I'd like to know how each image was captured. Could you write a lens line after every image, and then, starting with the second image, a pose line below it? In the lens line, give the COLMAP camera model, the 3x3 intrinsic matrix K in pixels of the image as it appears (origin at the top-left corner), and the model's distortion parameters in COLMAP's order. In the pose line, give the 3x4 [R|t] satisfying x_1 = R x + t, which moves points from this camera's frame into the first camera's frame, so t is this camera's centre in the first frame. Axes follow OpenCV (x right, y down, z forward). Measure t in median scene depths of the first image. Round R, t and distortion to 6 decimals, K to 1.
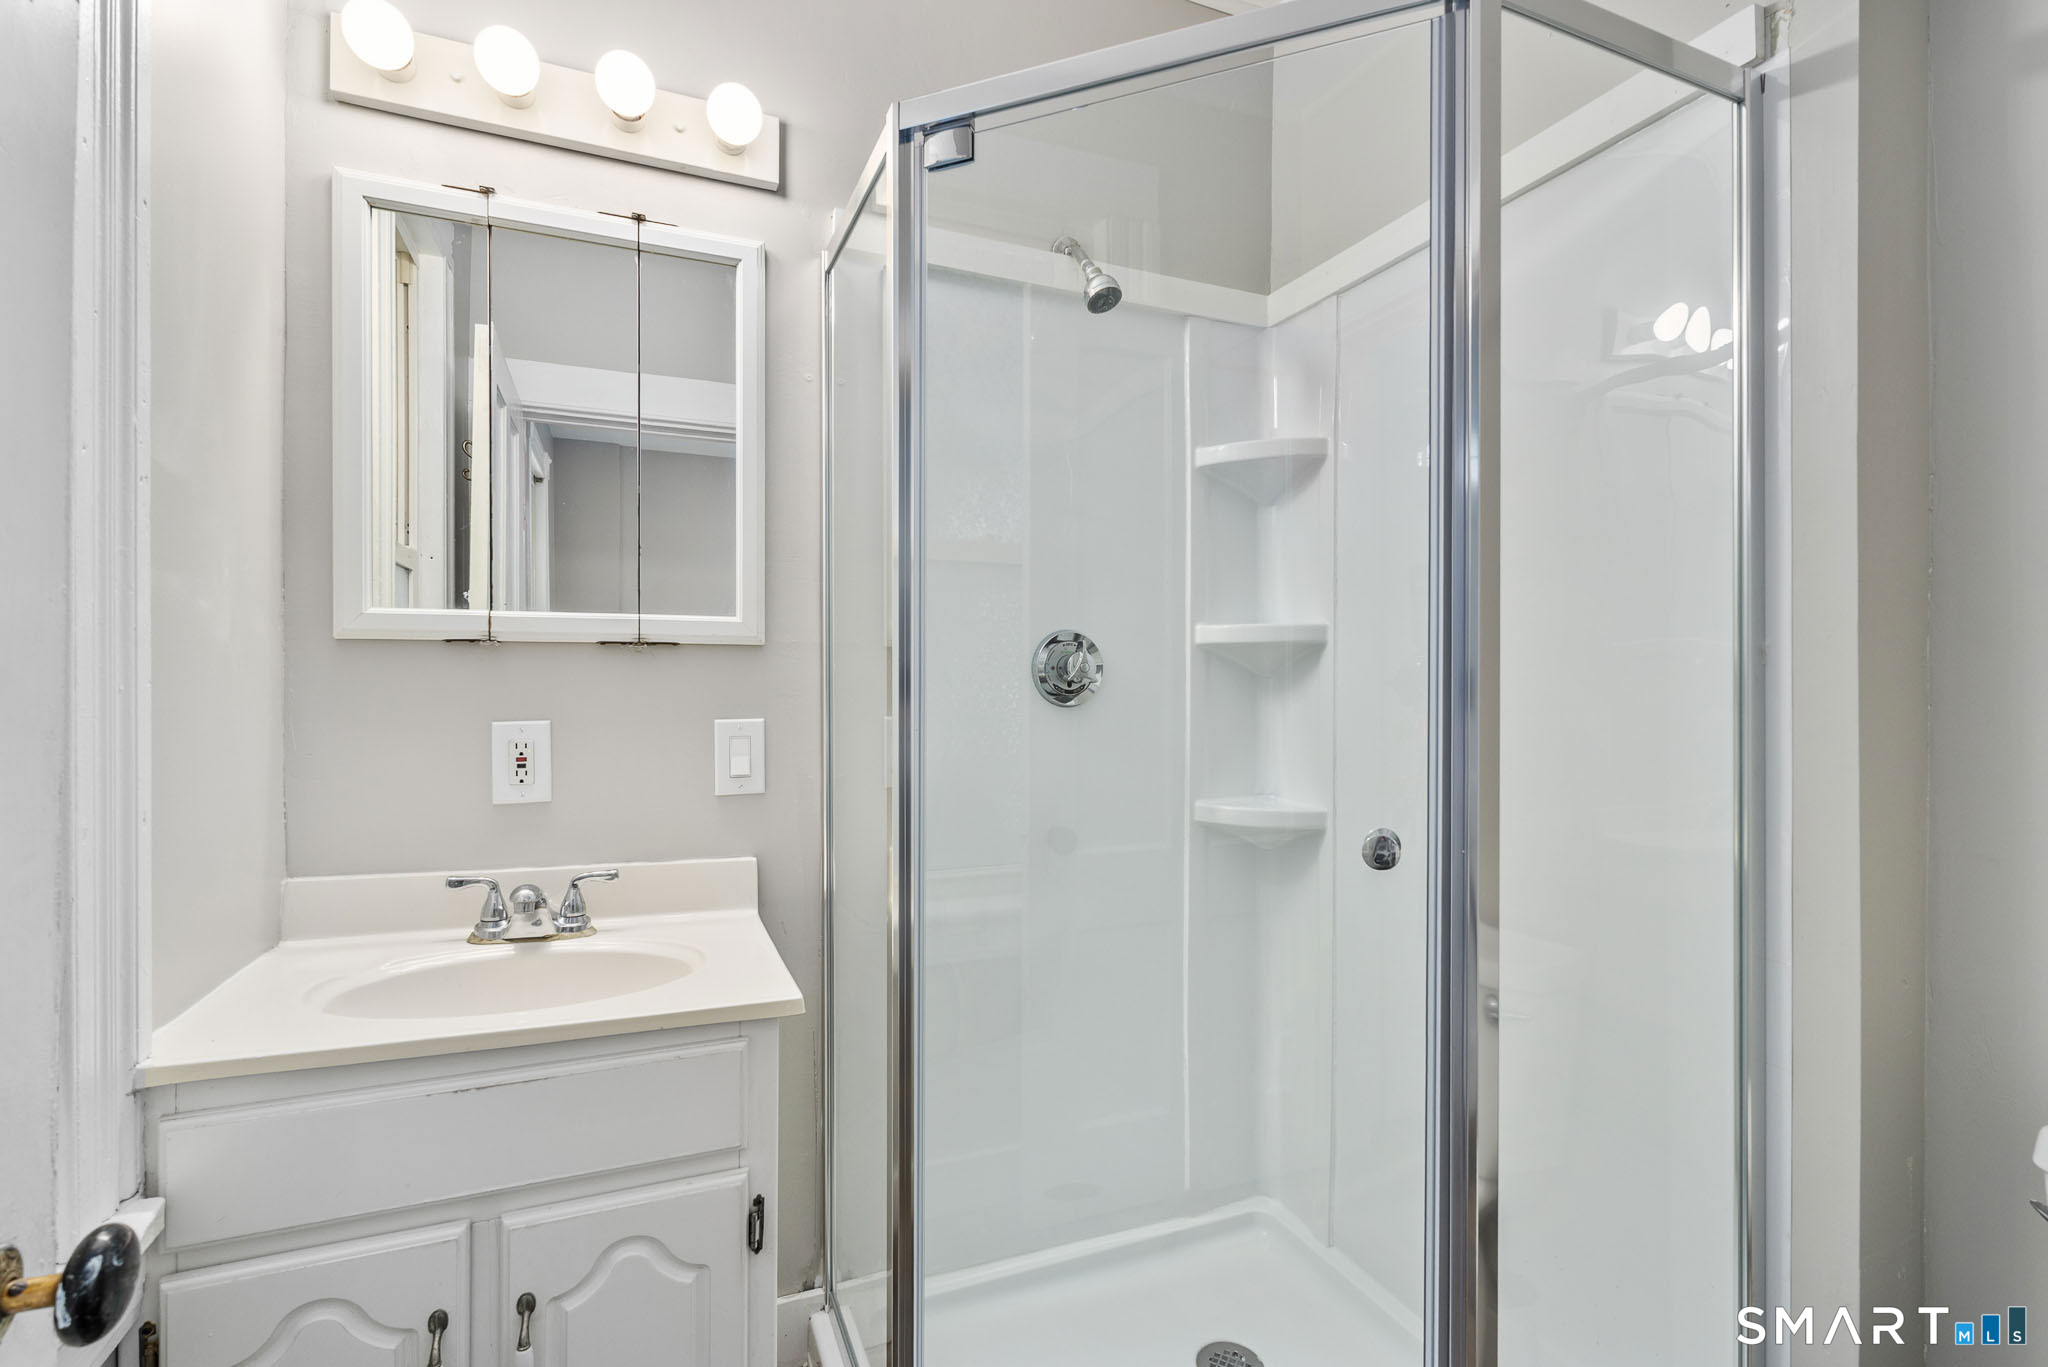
lens RADIAL K [[923.5, 0, 1017.7], [0, 923.5, 679.9], [0, 0, 1]] dist [-0.000253, -0.000828]
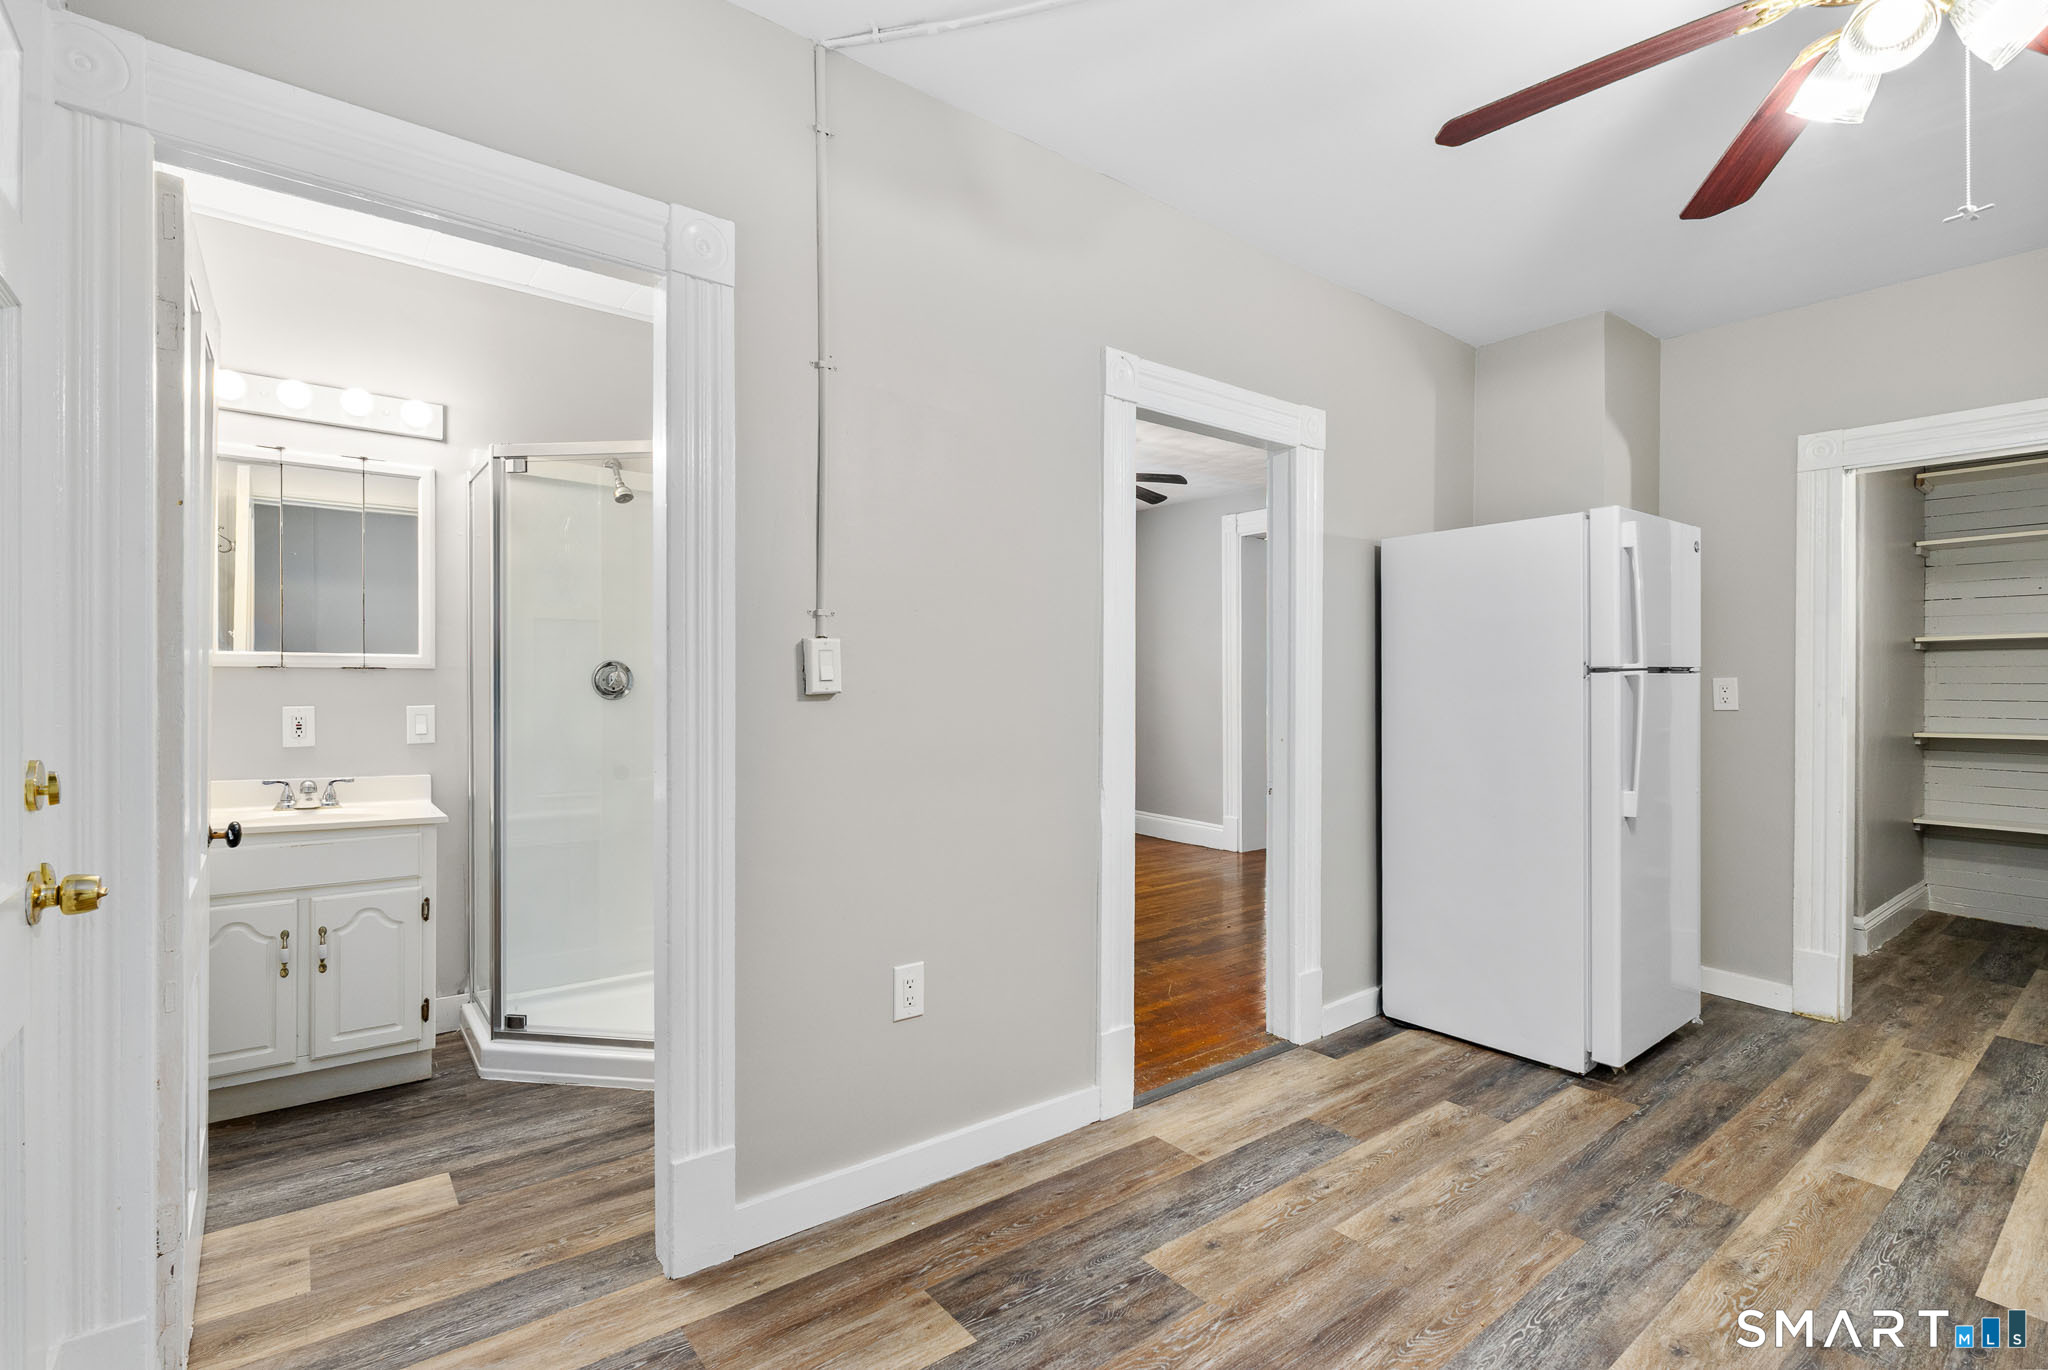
lens RADIAL K [[923.5, 0, 1016.8], [0, 923.5, 685.8], [0, 0, 1]] dist [-0.000253, -0.000828]
pose [[0.964669, -0.001129, 0.263462, 0.453225], [0.001291, 0.999999, -0.000439, 0.002103], [-0.263461, 0.000763, 0.964670, -1.378043]]
